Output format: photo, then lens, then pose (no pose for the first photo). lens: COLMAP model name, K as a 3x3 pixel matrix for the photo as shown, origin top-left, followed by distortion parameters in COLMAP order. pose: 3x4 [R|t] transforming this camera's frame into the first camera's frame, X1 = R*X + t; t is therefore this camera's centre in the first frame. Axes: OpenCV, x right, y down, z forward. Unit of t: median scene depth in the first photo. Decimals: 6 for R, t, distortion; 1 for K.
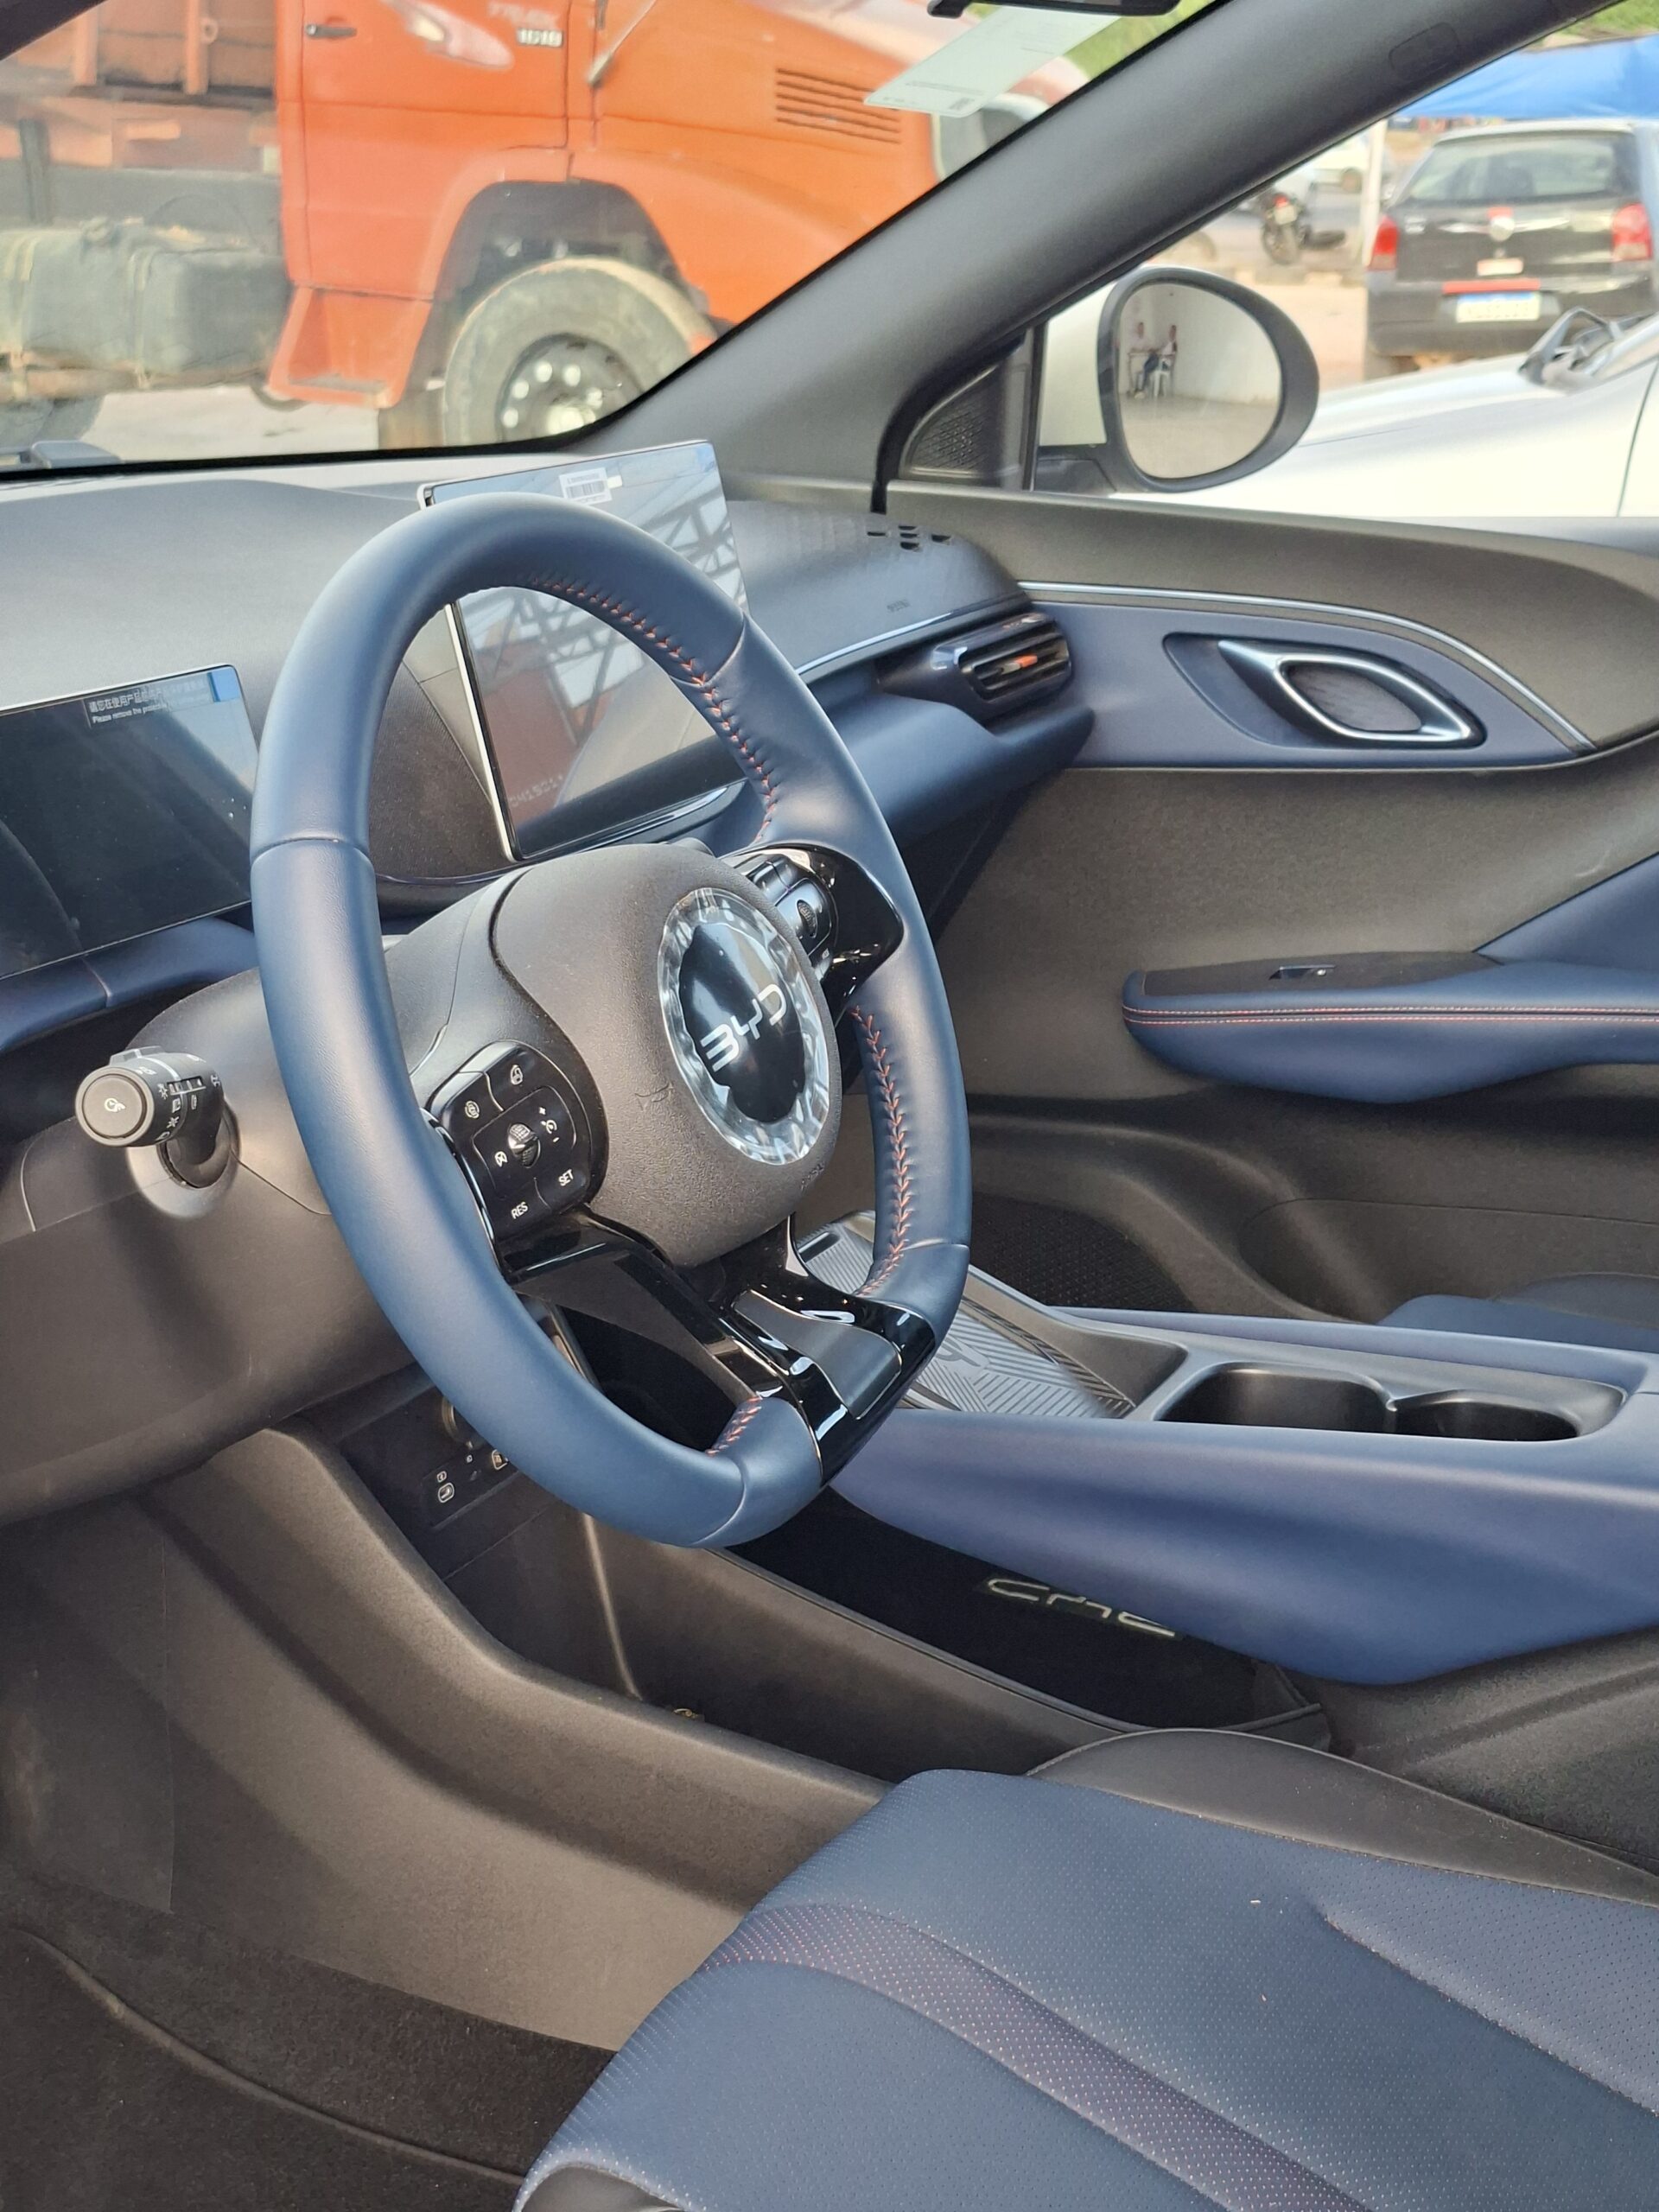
lens RADIAL K [[3090.1, 0, 800.2], [0, 3090.1, 1103.8], [0, 0, 1]] dist [0.110637, 0.000000]
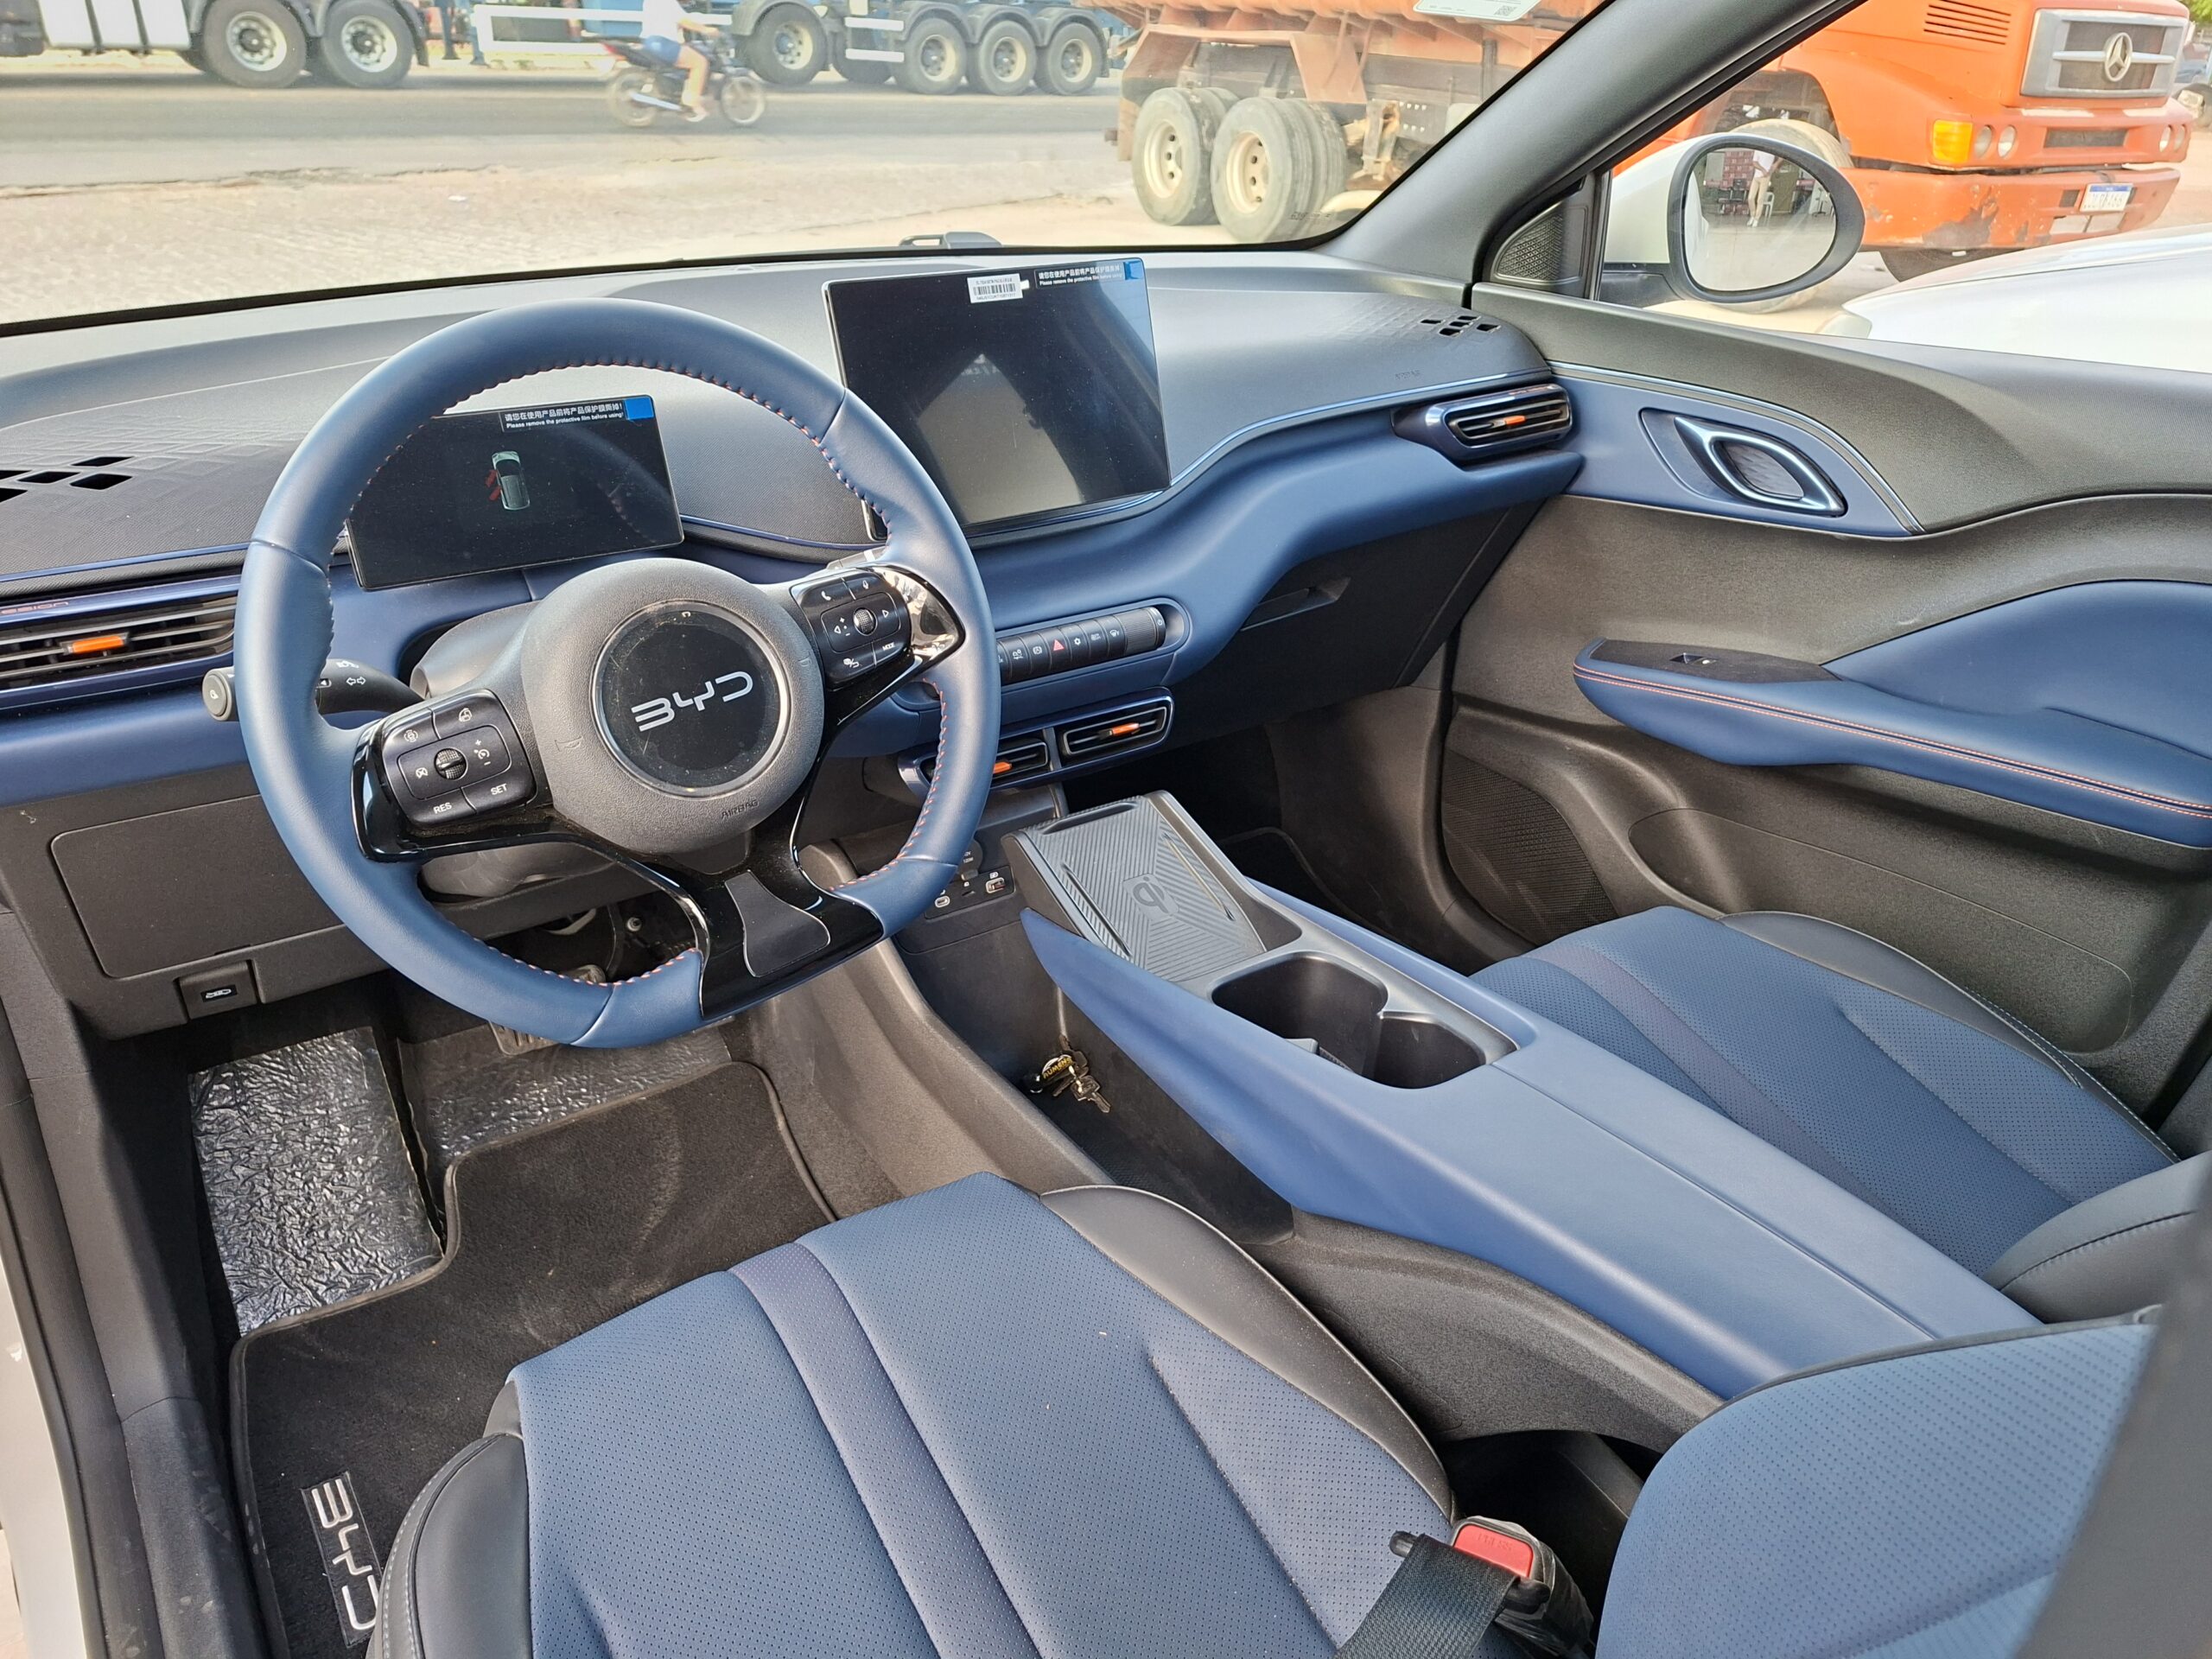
lens RADIAL K [[1543.0, 0, 1119.6], [0, 1543.0, 839.4], [0, 0, 1]] dist [0.066500, -0.072360]
pose [[0.884152, 0.210772, -0.416954, 0.323116], [-0.137167, 0.970231, 0.199593, -0.091481], [0.446610, -0.119279, 0.886742, 0.311277]]
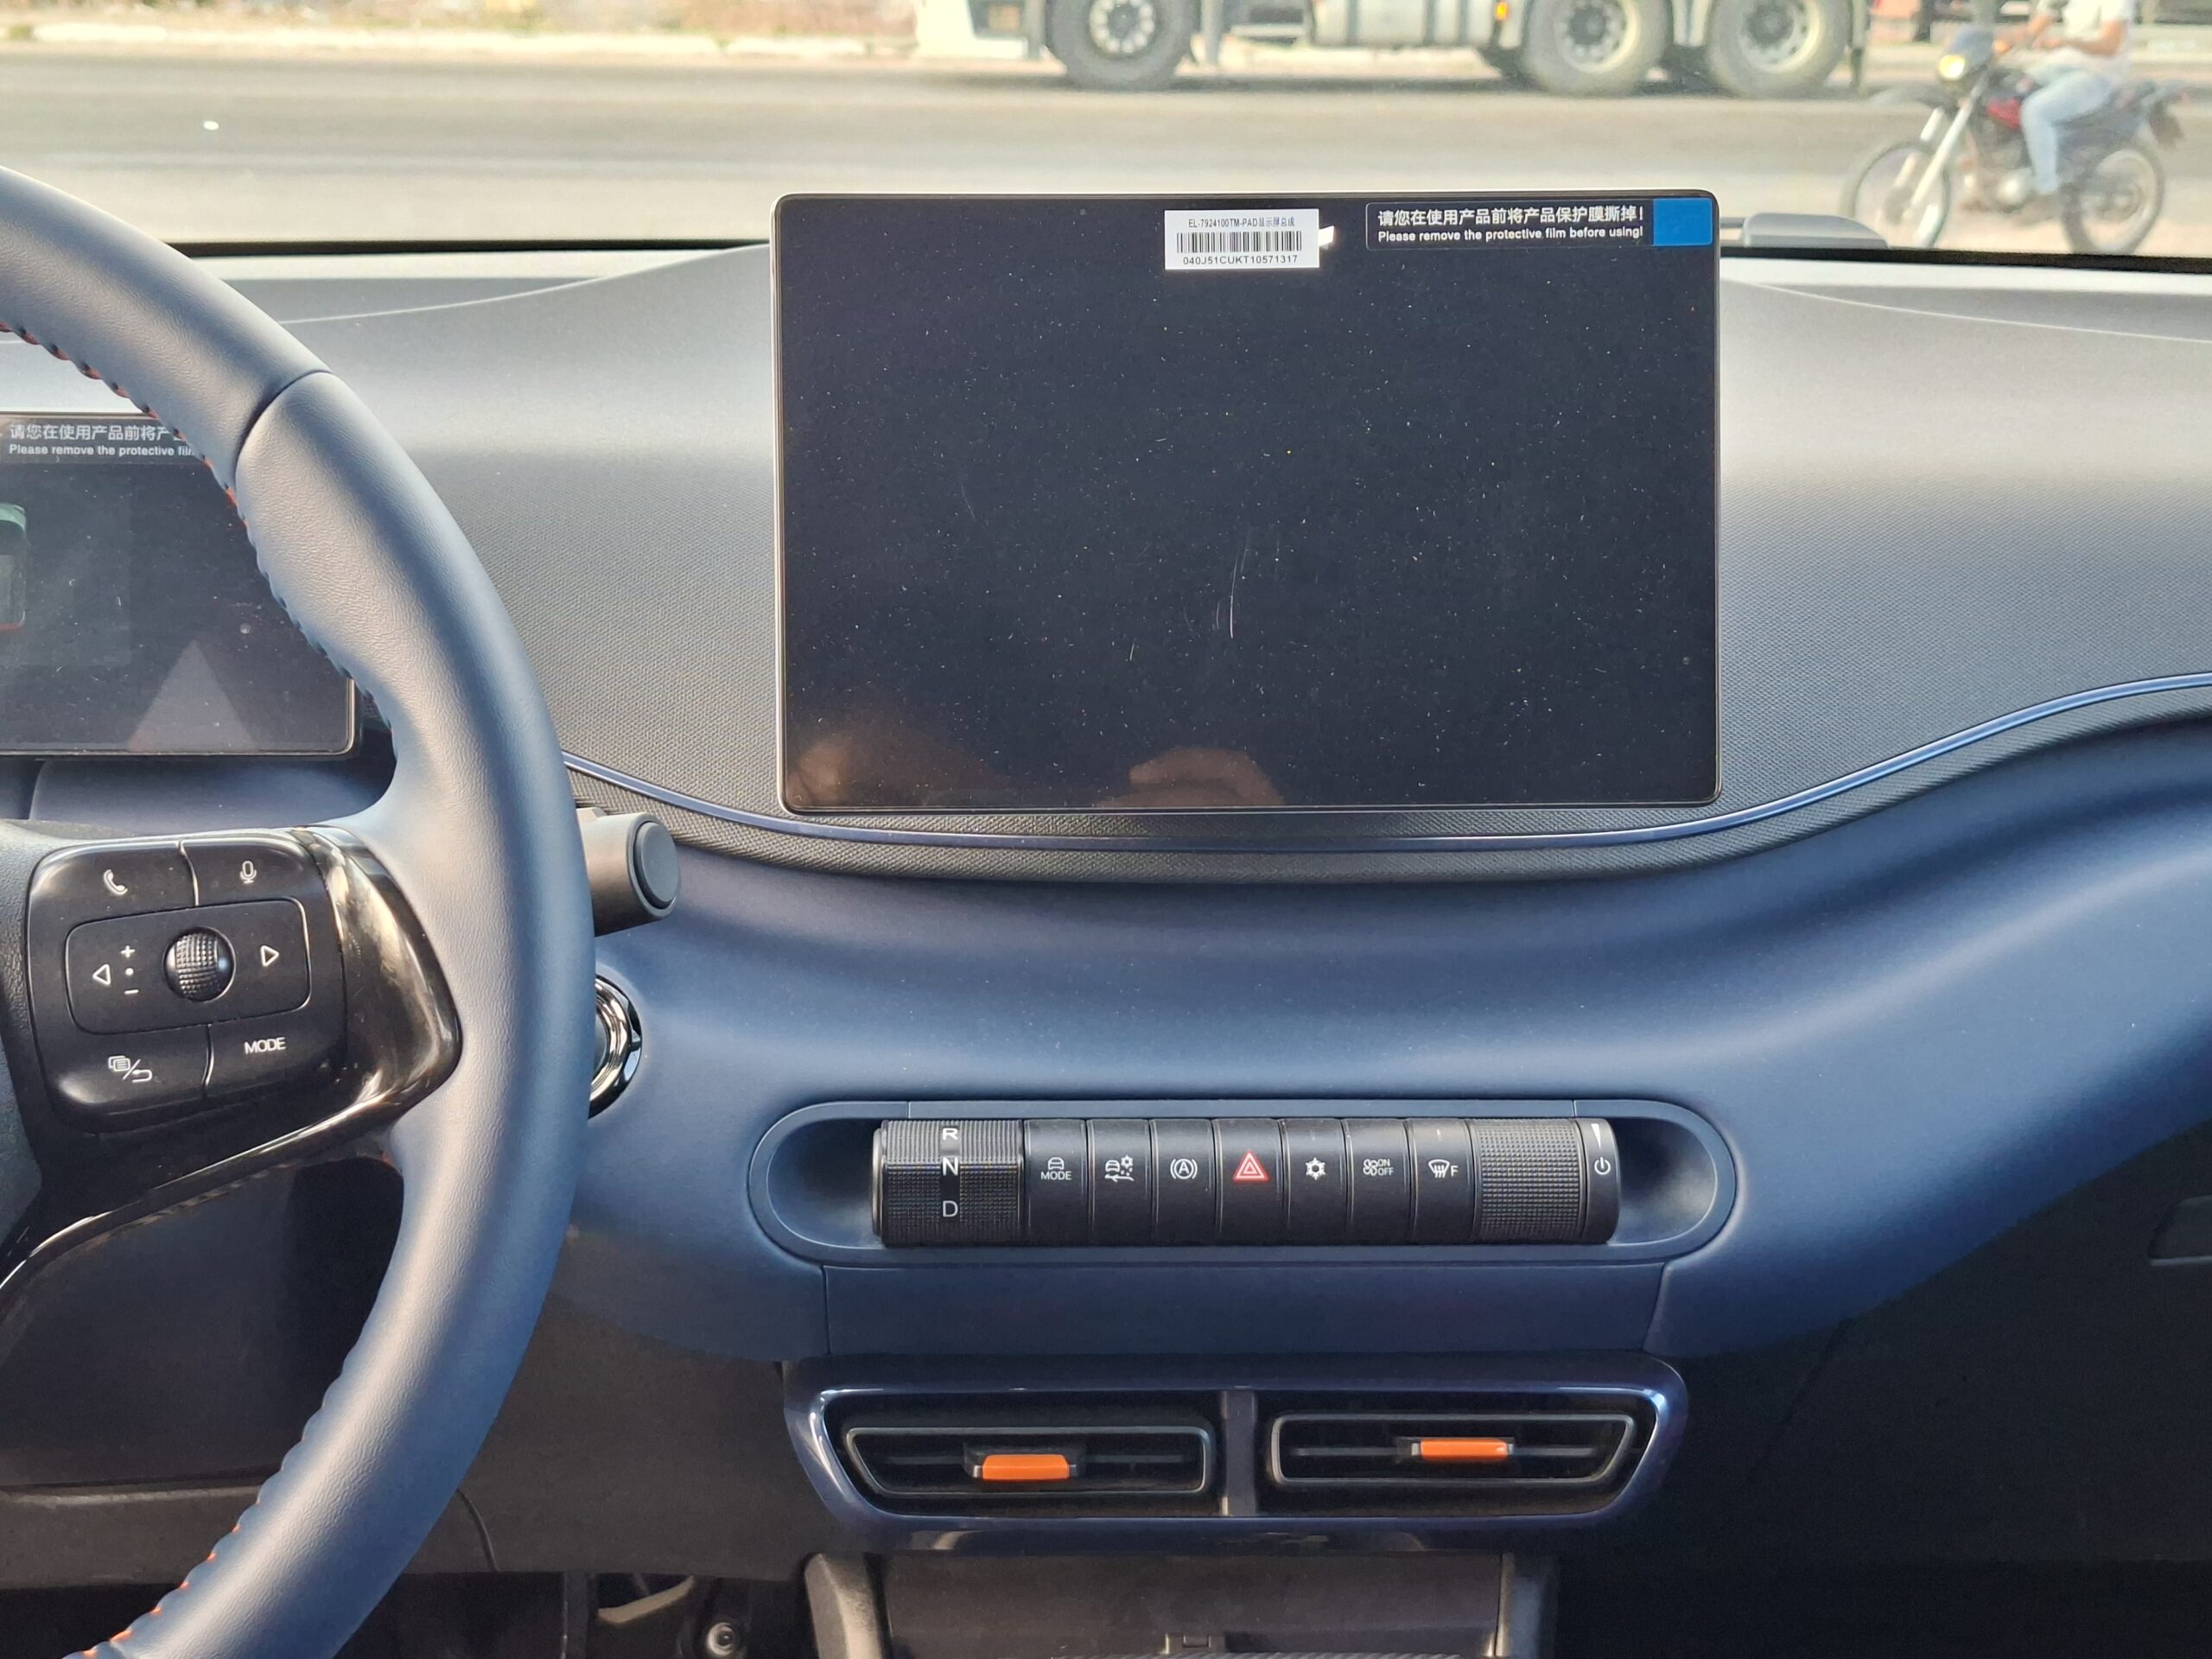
lens RADIAL K [[3090.1, 0, 1101.3], [0, 3090.1, 814.4], [0, 0, 1]] dist [0.110637, 0.000000]
pose [[0.491751, 0.209786, -0.845086, 0.394873], [-0.256869, 0.962301, 0.089413, -0.129913], [0.831985, 0.173108, 0.527100, 0.642505]]
